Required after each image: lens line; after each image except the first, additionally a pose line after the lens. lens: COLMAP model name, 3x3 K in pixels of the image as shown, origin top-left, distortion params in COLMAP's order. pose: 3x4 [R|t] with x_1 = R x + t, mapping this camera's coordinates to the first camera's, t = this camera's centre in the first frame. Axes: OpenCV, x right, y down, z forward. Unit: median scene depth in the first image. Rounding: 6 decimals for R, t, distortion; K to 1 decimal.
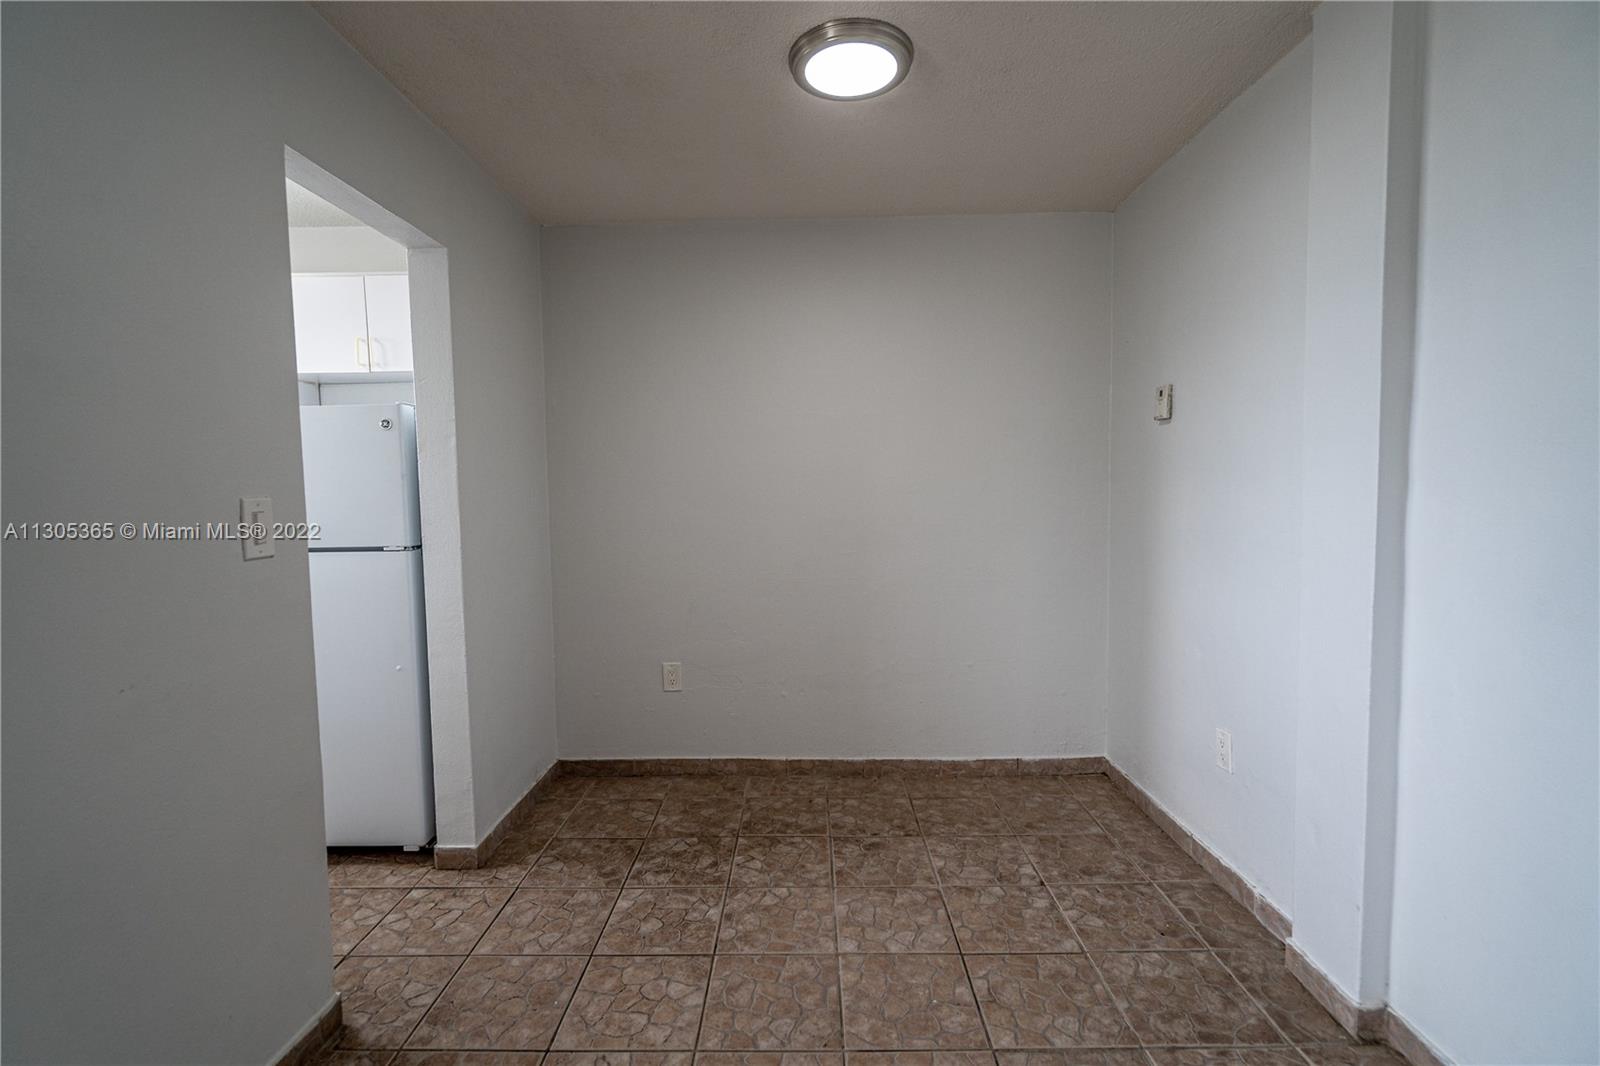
lens RADIAL K [[725.3, 0, 801.6], [0, 725.3, 533.8], [0, 0, 1]] dist [-0.002501, 0.000863]
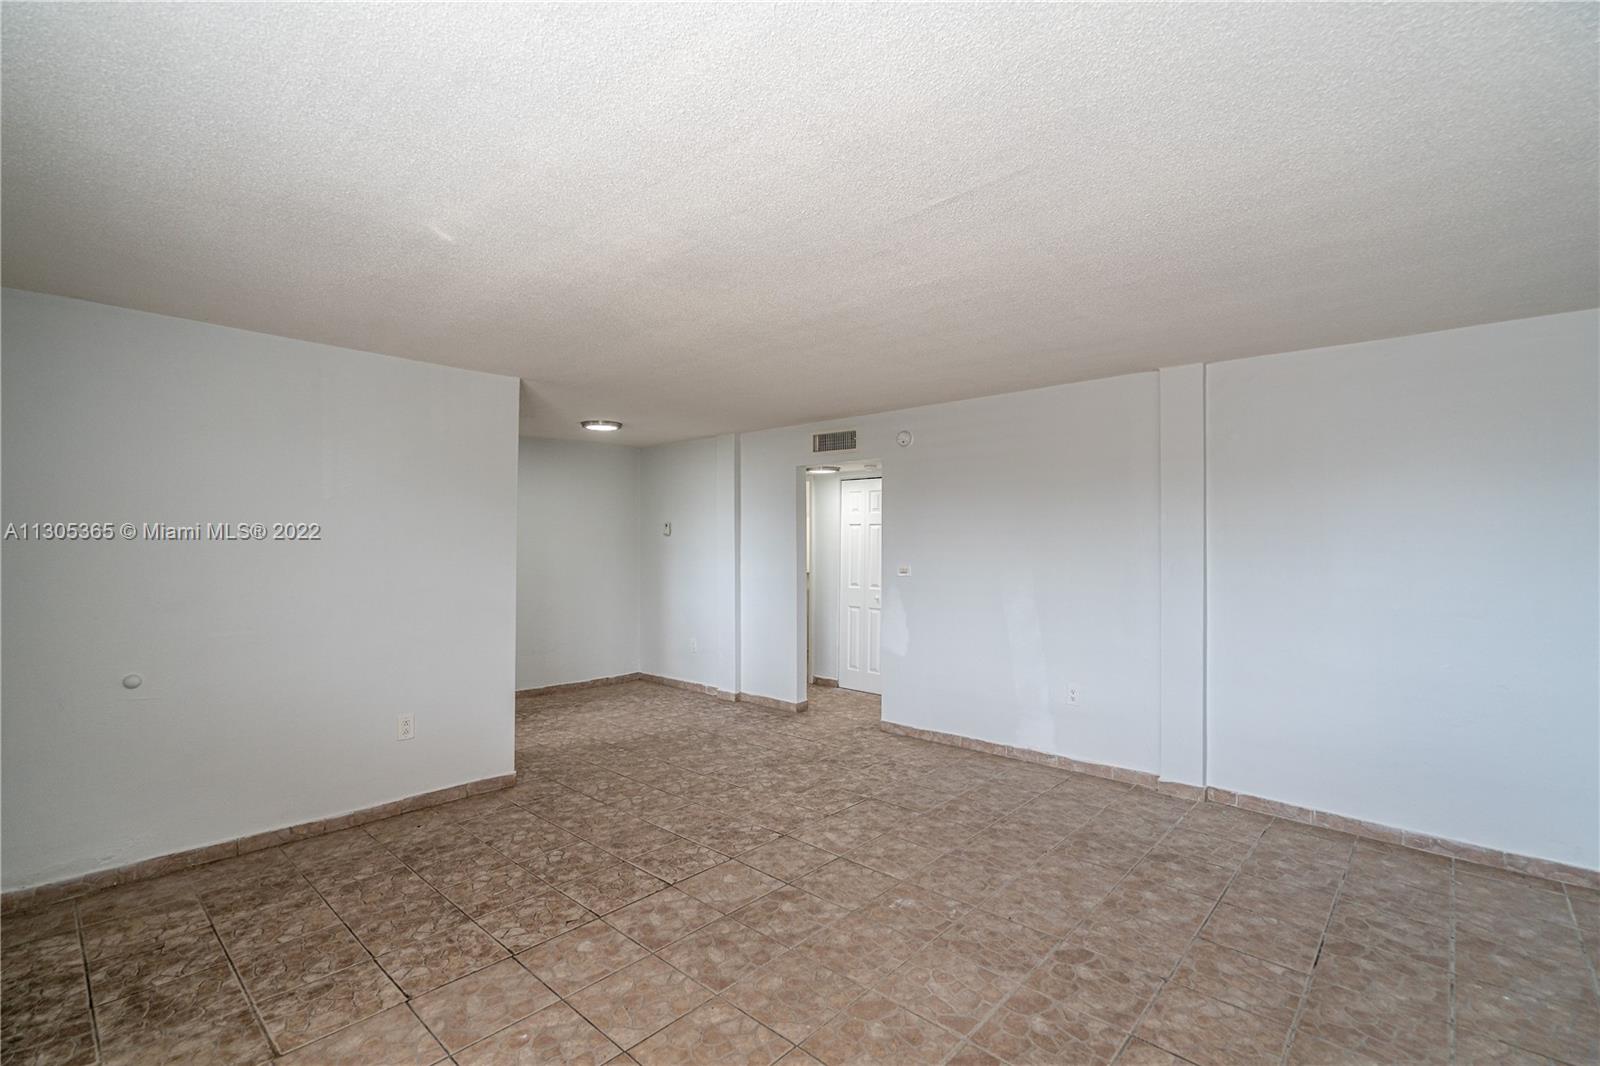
lens RADIAL K [[725.3, 0, 801.6], [0, 725.3, 533.8], [0, 0, 1]] dist [-0.002501, 0.000863]
pose [[0.669292, 0.021549, 0.742687, -1.432677], [0.039697, 0.997115, -0.064705, 0.044215], [-0.741938, 0.072789, 0.666506, -1.449268]]
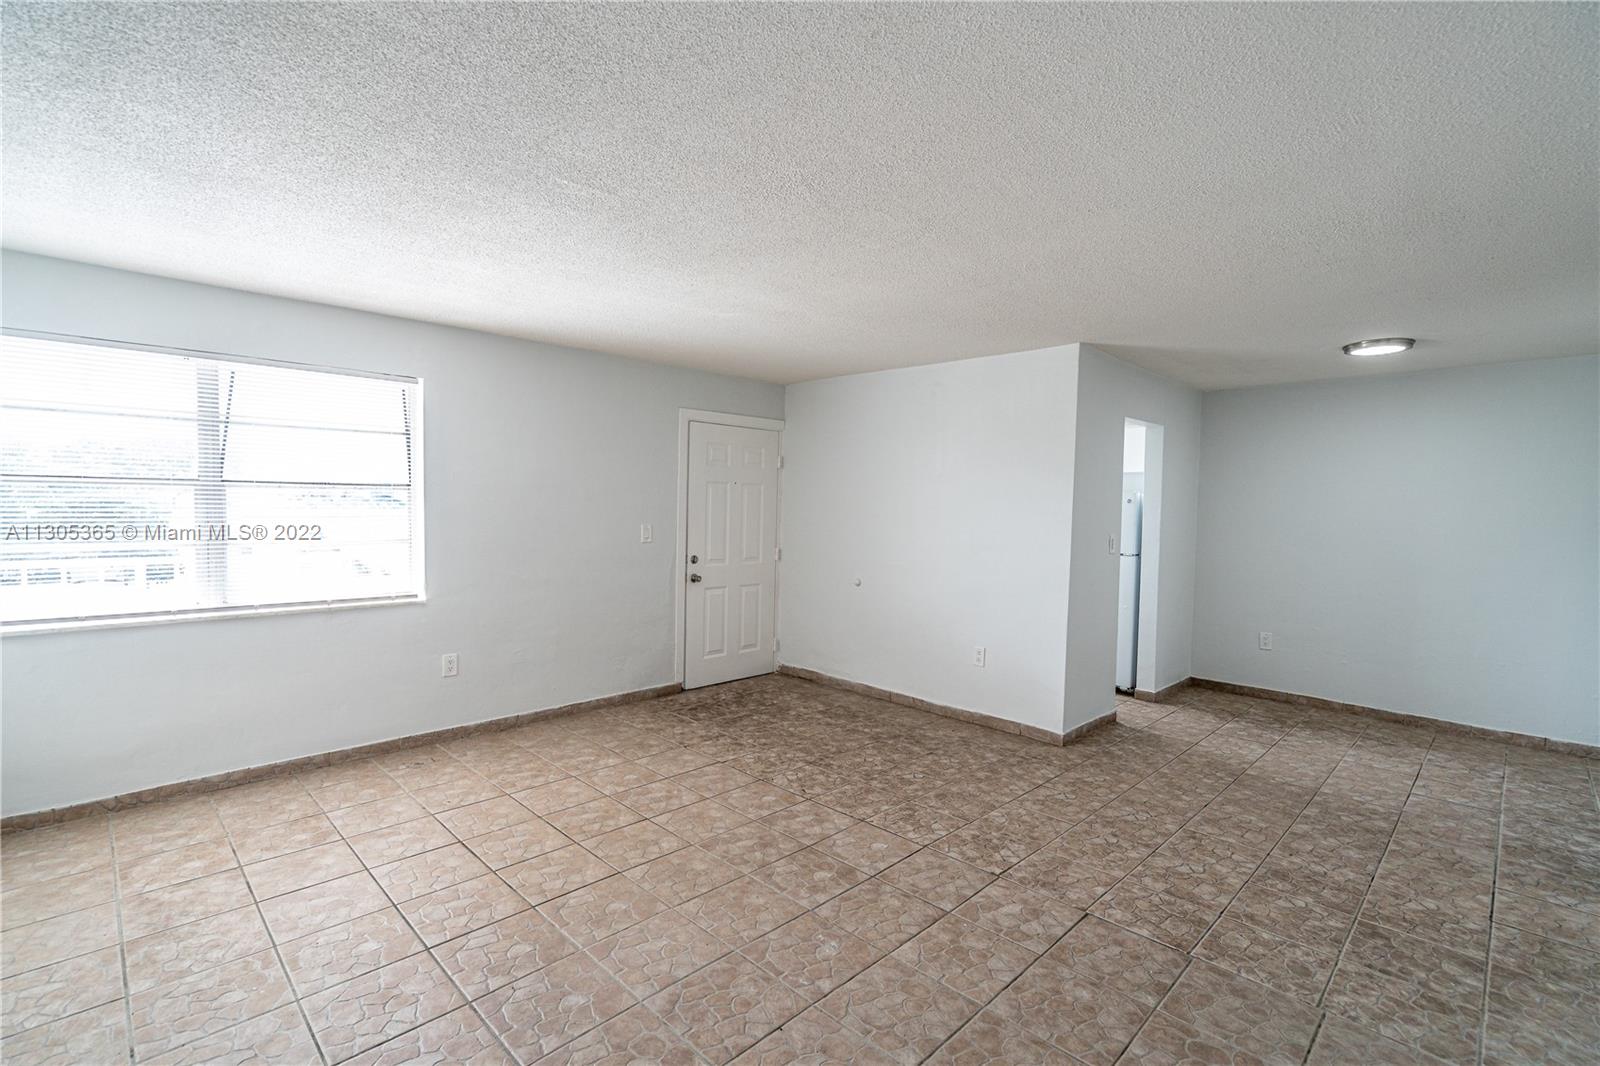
lens RADIAL K [[725.3, 0, 801.6], [0, 725.3, 533.8], [0, 0, 1]] dist [-0.002501, 0.000863]
pose [[0.711894, 0.054508, -0.700169, 0.334539], [-0.074028, 0.997253, 0.002368, 0.027151], [0.698375, 0.050146, 0.713973, -1.482946]]
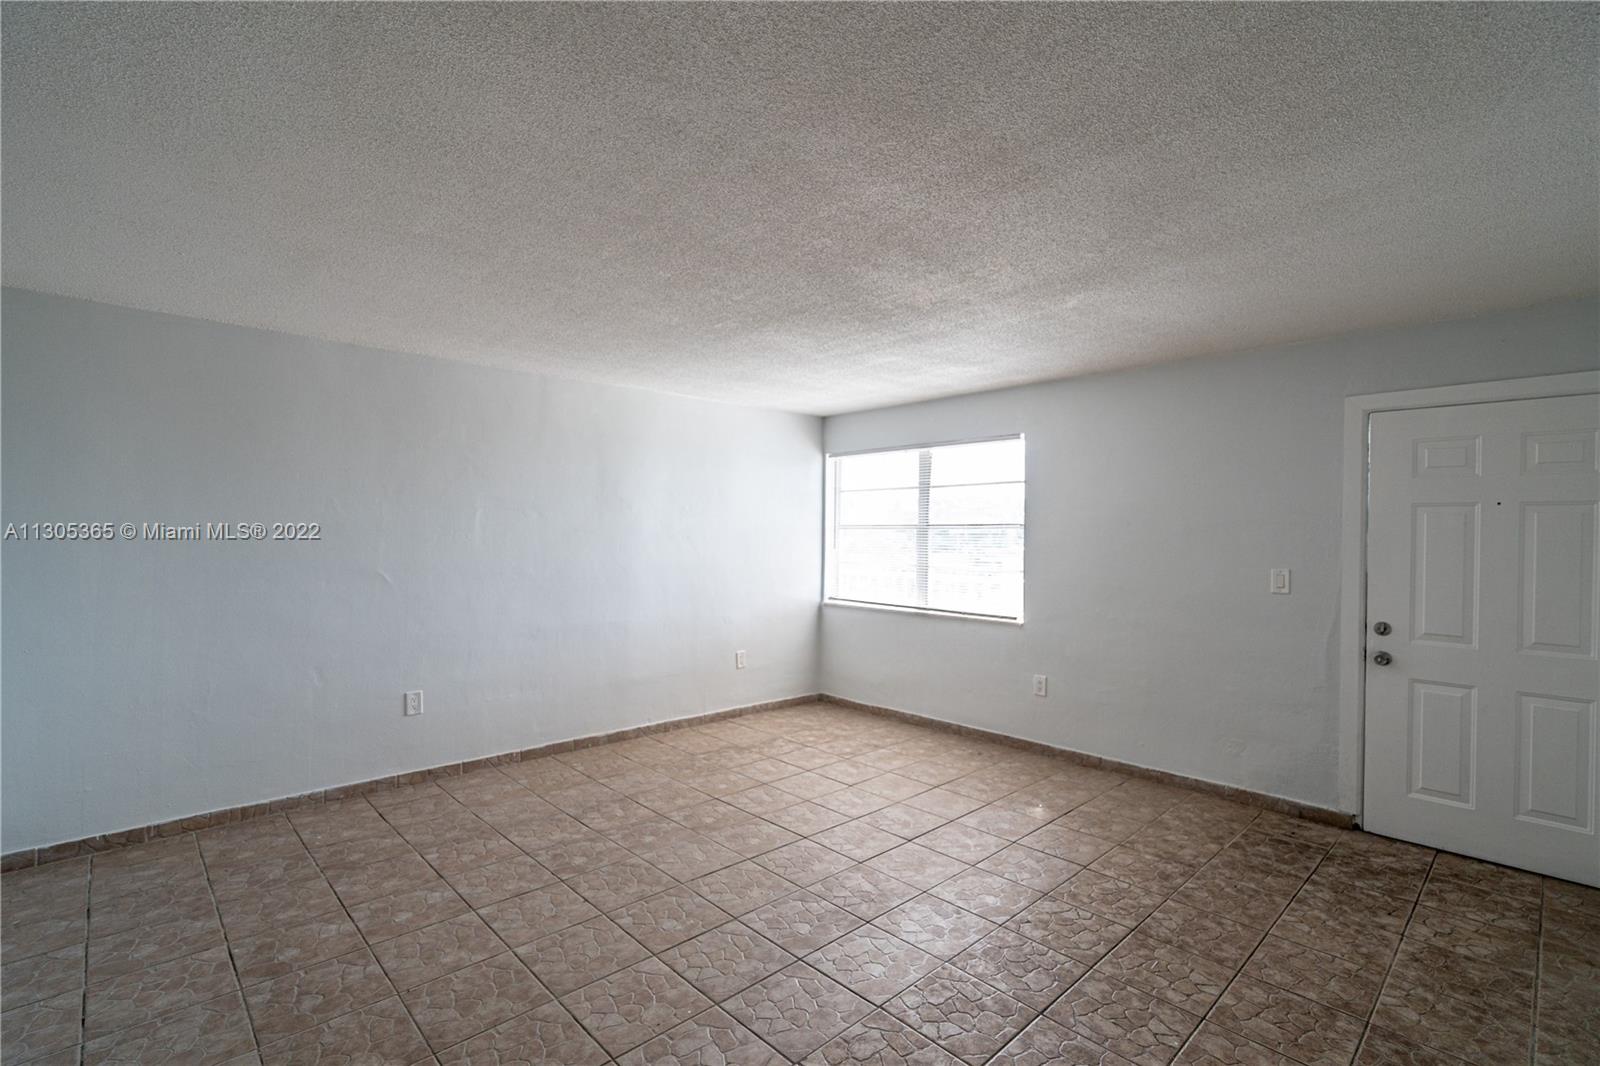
lens RADIAL K [[725.3, 0, 801.6], [0, 725.3, 533.8], [0, 0, 1]] dist [-0.002501, 0.000863]
pose [[-0.719104, 0.007193, -0.694865, 0.325920], [-0.045747, 0.997287, 0.057666, -0.087234], [0.693395, 0.073256, -0.716825, 0.261011]]
